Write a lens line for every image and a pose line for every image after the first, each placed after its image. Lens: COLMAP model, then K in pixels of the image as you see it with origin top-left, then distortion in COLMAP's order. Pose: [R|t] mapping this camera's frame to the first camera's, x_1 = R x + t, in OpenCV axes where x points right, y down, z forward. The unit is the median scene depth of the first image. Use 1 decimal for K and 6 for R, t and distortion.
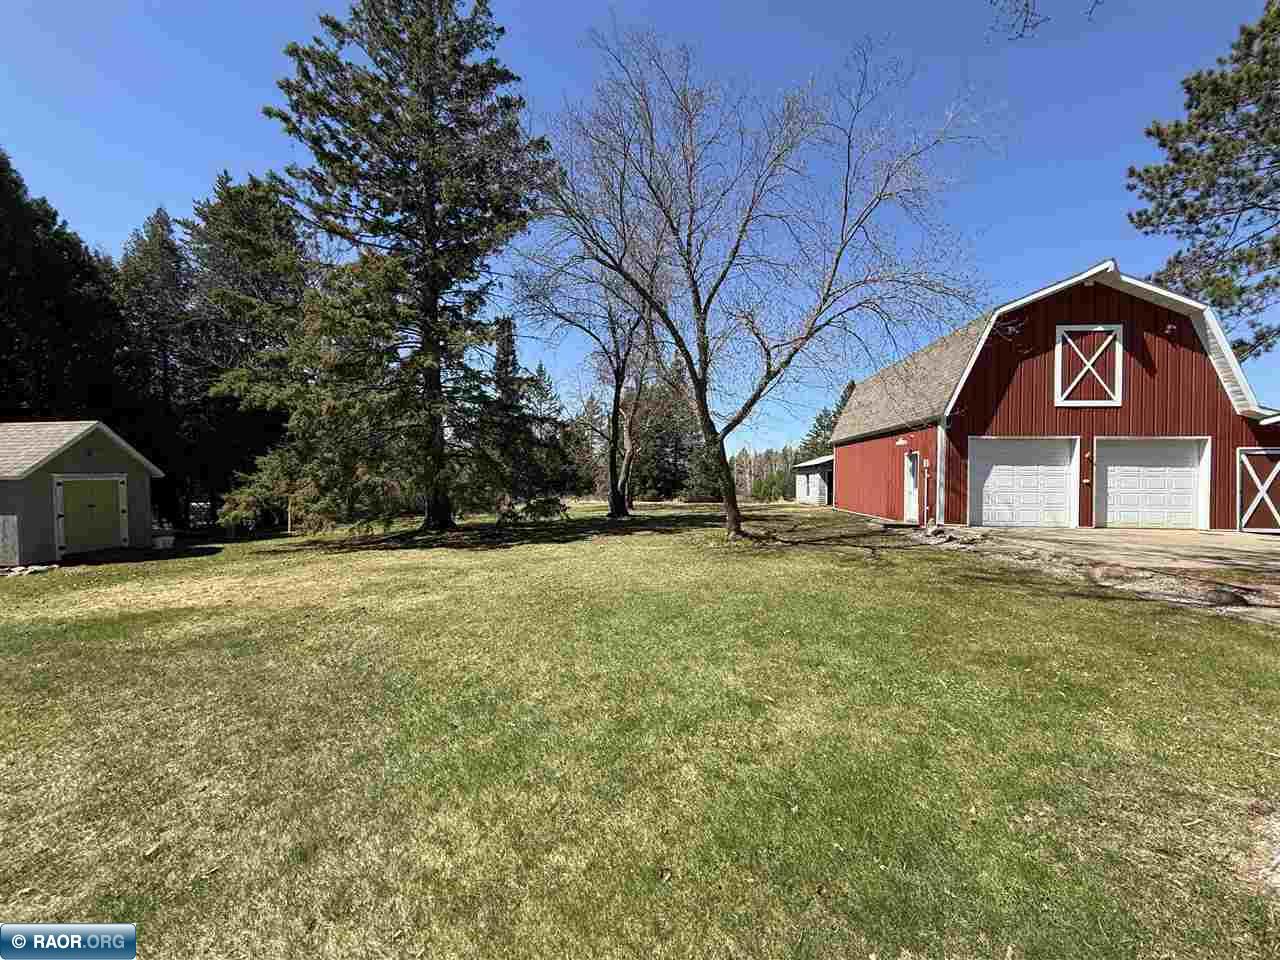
lens RADIAL K [[512.5, 0, 640.0], [0, 512.5, 480.0], [0, 0, 1]] dist [-0.001459, -0.000127]
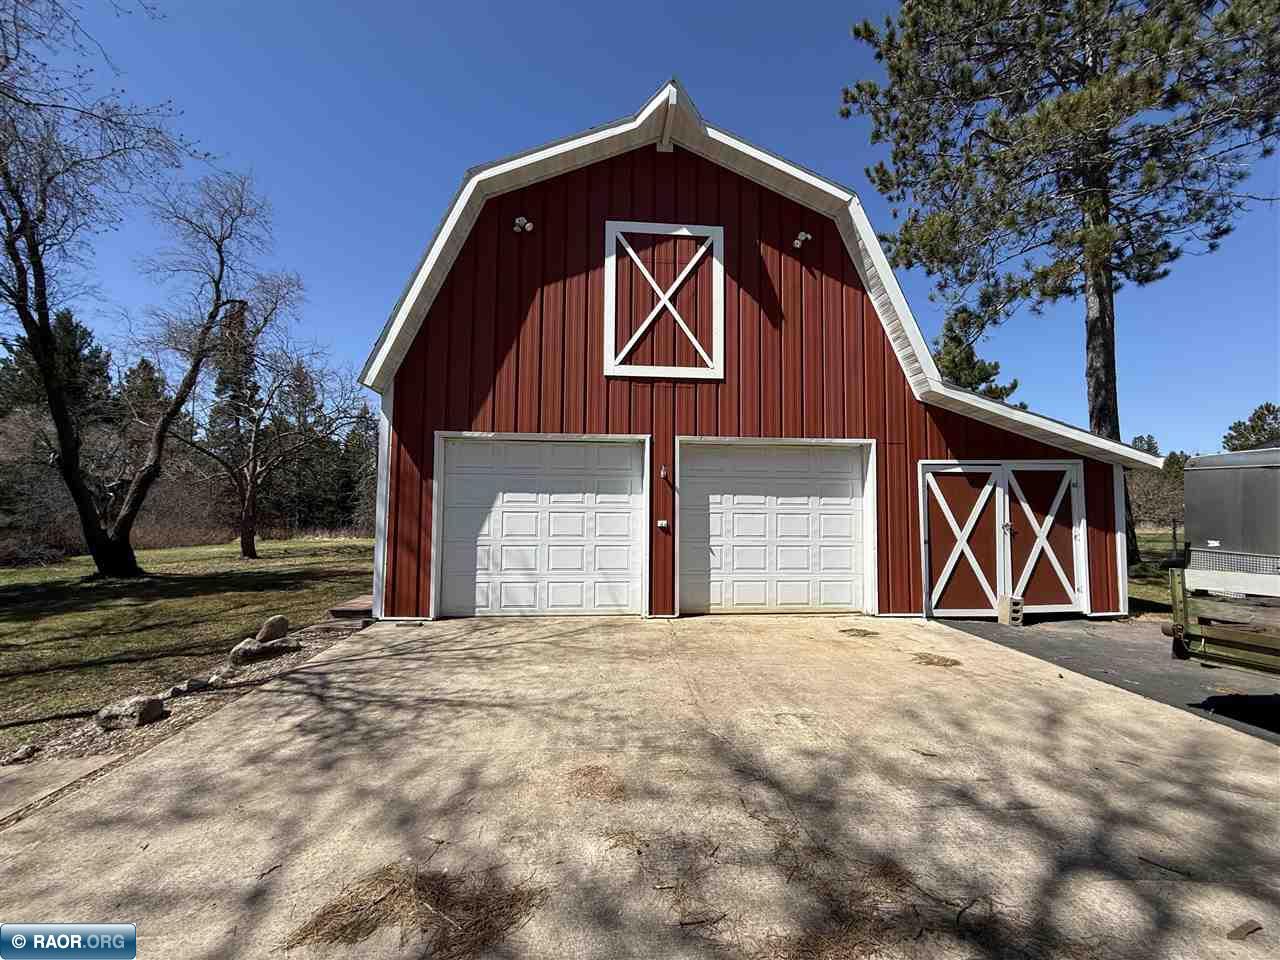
lens RADIAL K [[517.5, 0, 632.8], [0, 517.5, 484.3], [0, 0, 1]] dist [-0.000967, -0.000157]
pose [[0.985696, 0.007383, 0.168369, 0.756886], [0.001384, 0.998652, -0.051894, -0.010103], [-0.168525, 0.051385, 0.984357, 0.498625]]
